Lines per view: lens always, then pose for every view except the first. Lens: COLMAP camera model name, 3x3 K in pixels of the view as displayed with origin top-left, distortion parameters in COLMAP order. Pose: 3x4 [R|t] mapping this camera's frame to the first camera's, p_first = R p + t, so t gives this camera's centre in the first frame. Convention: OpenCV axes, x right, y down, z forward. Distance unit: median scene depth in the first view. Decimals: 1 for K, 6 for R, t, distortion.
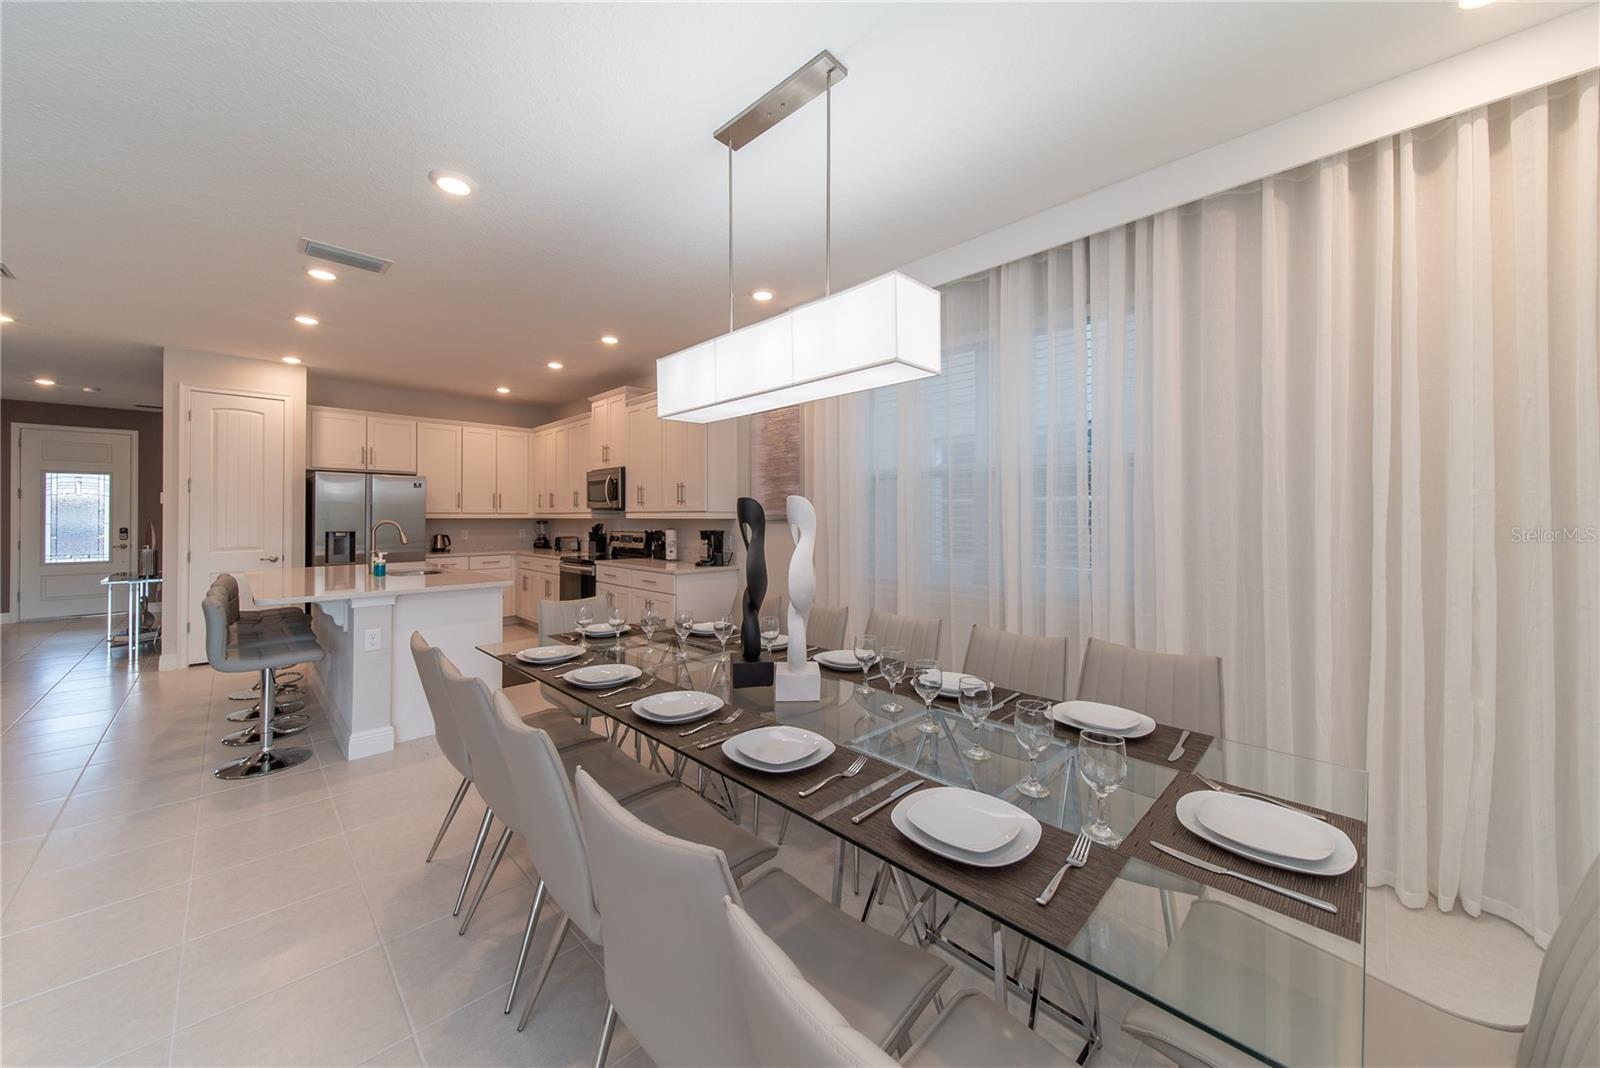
lens RADIAL K [[565.8, 0, 792.5], [0, 565.8, 520.5], [0, 0, 1]] dist [0.009306, -0.000182]
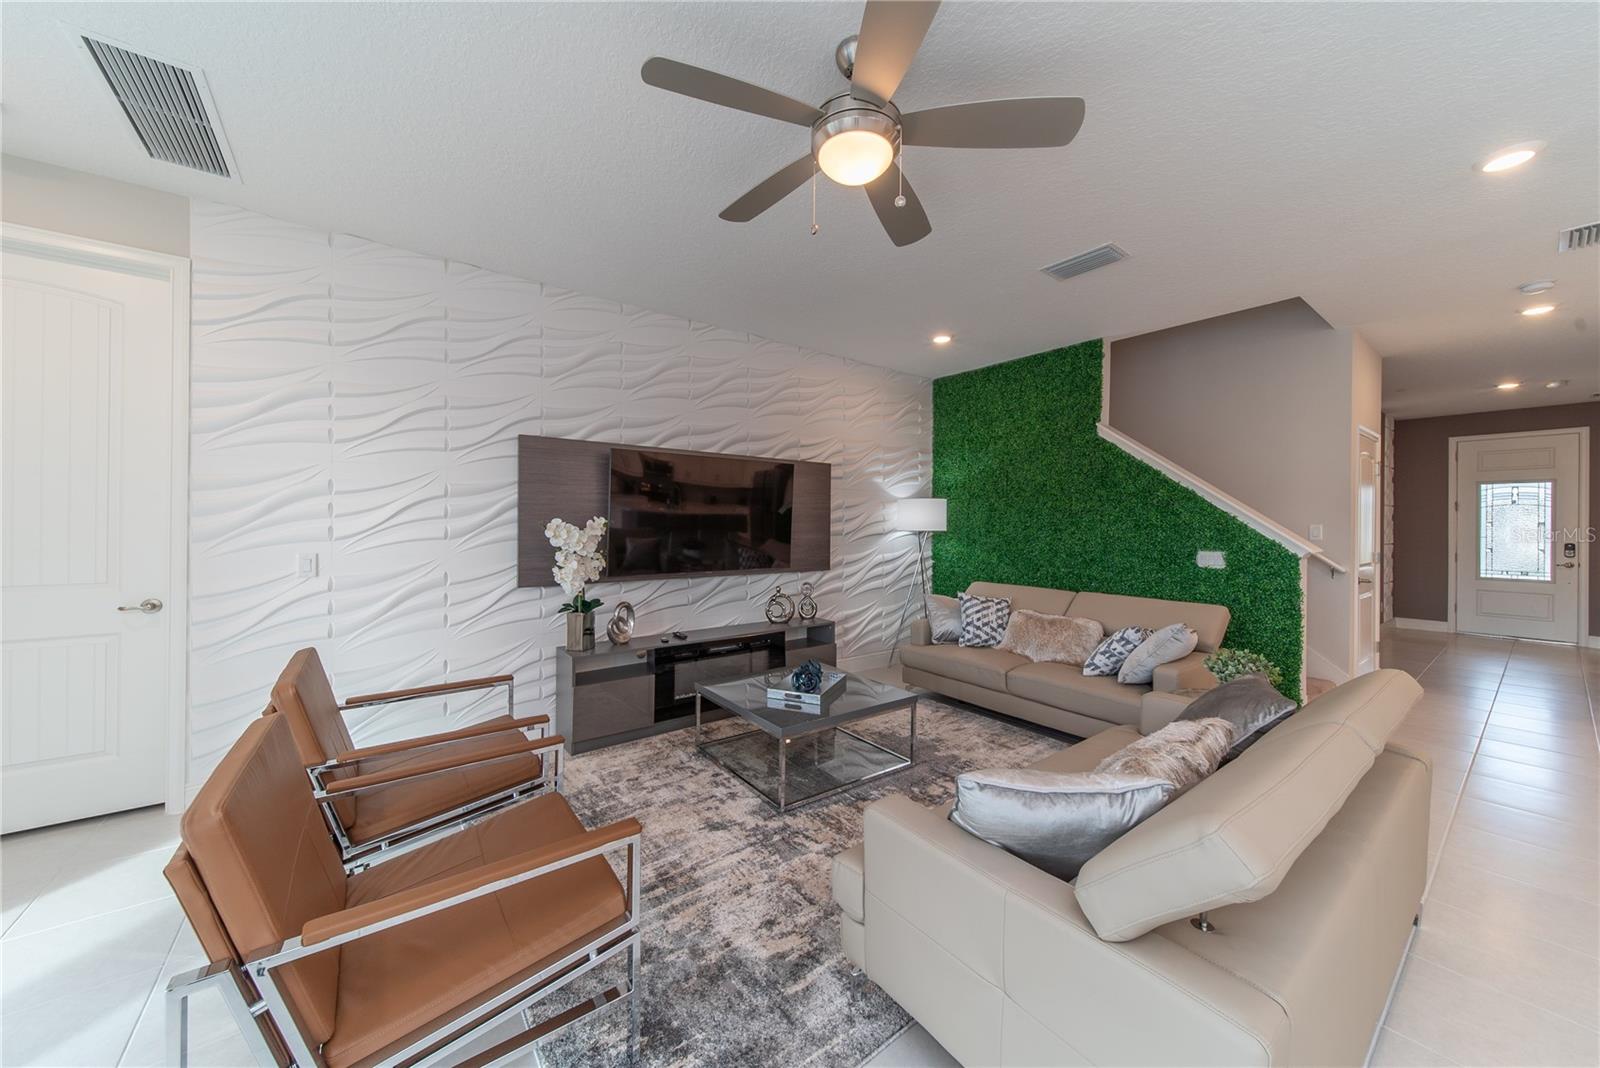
lens RADIAL K [[565.8, 0, 796.8], [0, 565.8, 520.8], [0, 0, 1]] dist [0.009306, -0.000182]
pose [[-0.121770, -0.005915, -0.992541, -0.250021], [-0.015168, 0.999877, -0.004097, 0.000378], [0.992443, 0.014555, -0.121844, -0.039749]]
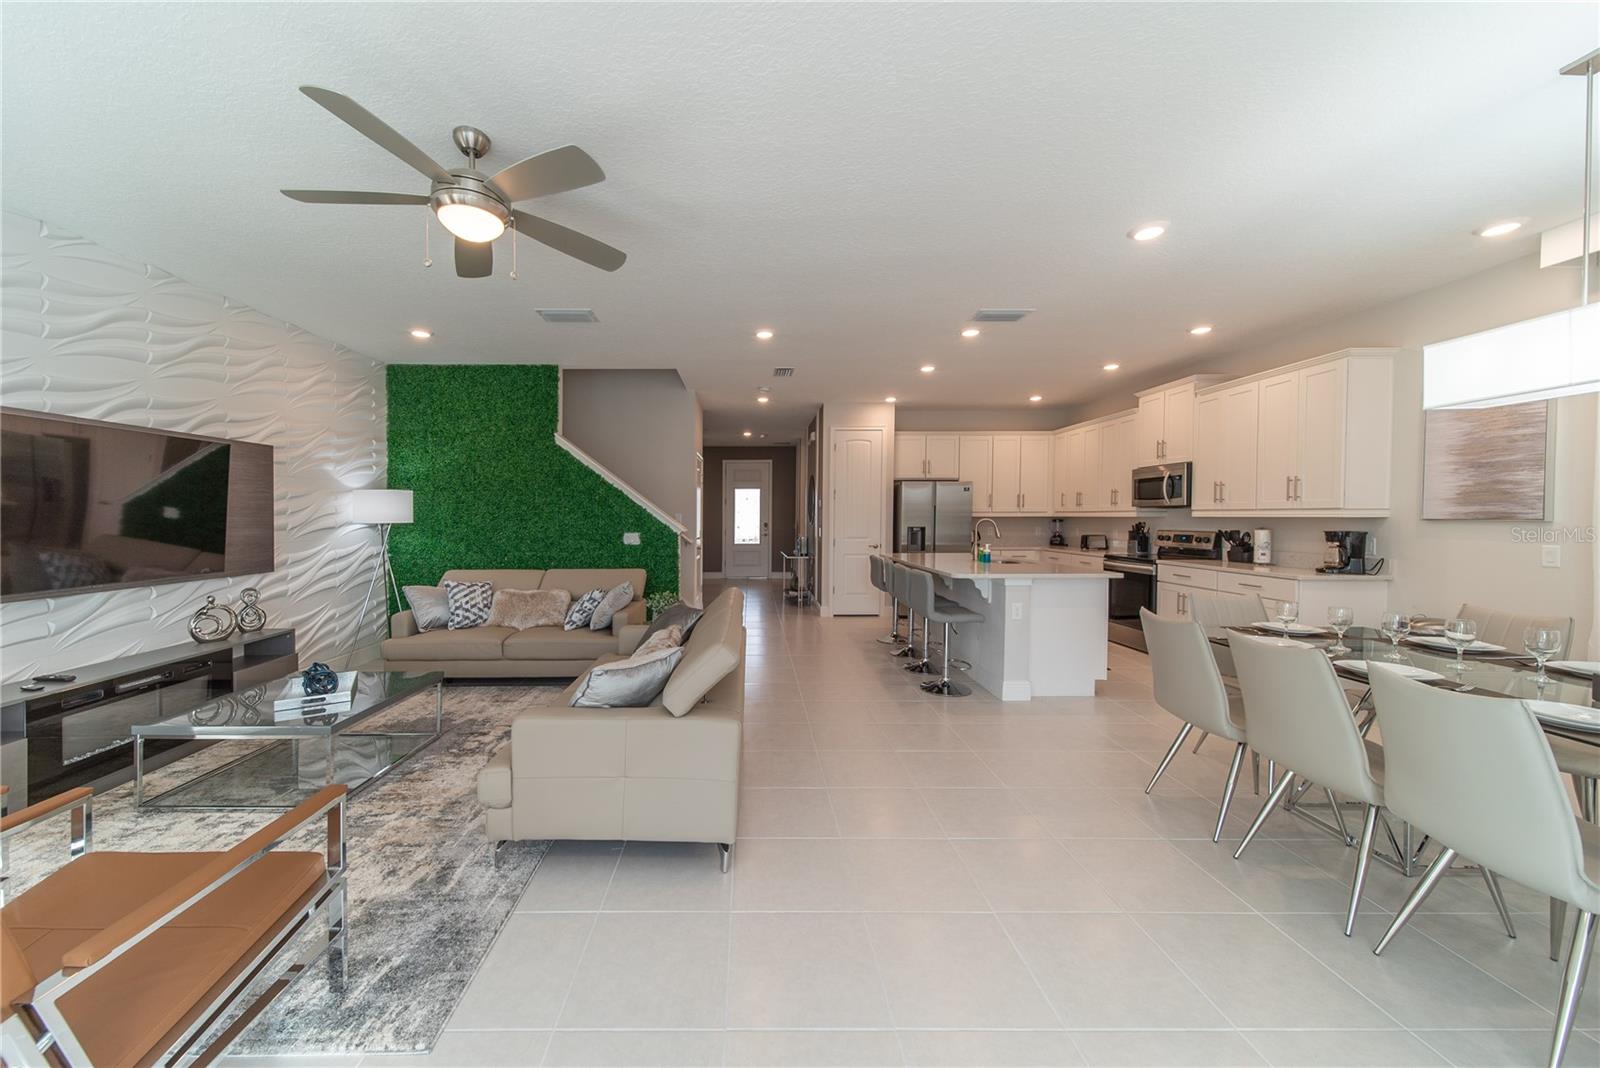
lens RADIAL K [[565.8, 0, 754.0], [0, 565.8, 527.8], [0, 0, 1]] dist [0.009306, -0.000182]
pose [[0.715973, 0.014564, -0.697976, -0.153149], [-0.002721, 0.999833, 0.018072, -0.000603], [0.698123, -0.011040, 0.715893, -0.185414]]
